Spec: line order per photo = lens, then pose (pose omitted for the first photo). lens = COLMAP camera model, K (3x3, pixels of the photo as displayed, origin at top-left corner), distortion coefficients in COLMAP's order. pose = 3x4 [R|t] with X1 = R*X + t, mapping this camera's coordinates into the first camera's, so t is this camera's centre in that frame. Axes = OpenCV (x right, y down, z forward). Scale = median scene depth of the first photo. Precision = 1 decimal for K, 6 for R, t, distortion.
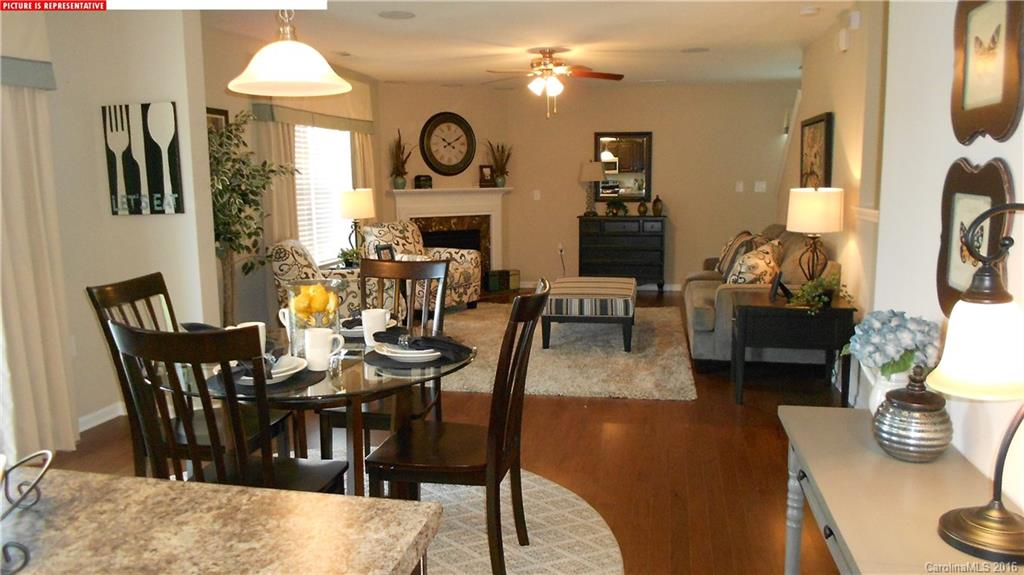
lens RADIAL K [[771.1, 0, 512.0], [0, 771.1, 287.5], [0, 0, 1]] dist [-0.018459, -0.000287]
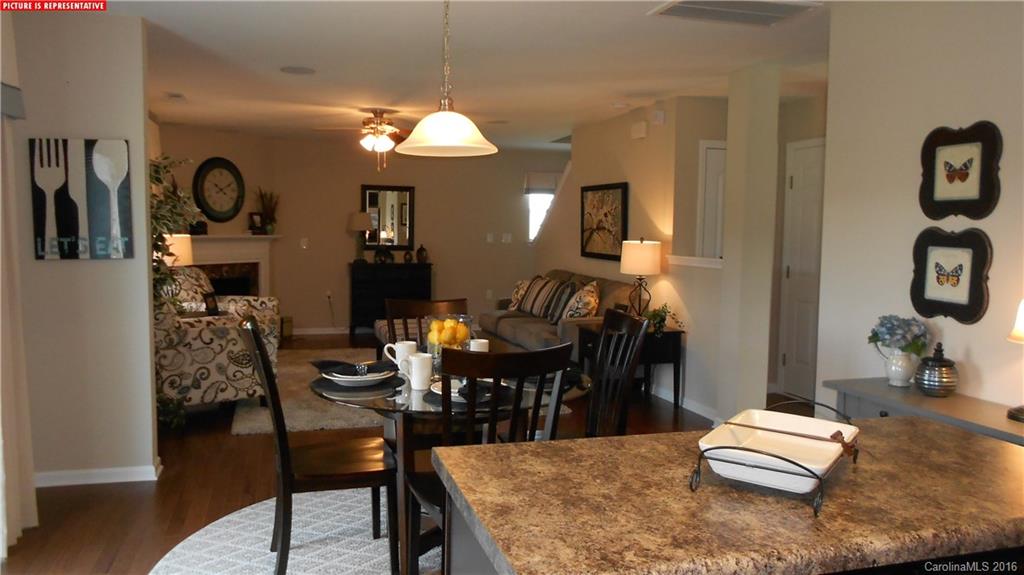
lens RADIAL K [[771.1, 0, 512.0], [0, 771.1, 287.5], [0, 0, 1]] dist [-0.018459, -0.000287]
pose [[0.881677, -0.014179, 0.471640, -0.301733], [0.044235, 0.997630, -0.052700, 0.006181], [-0.469775, 0.067327, 0.880215, -0.027512]]
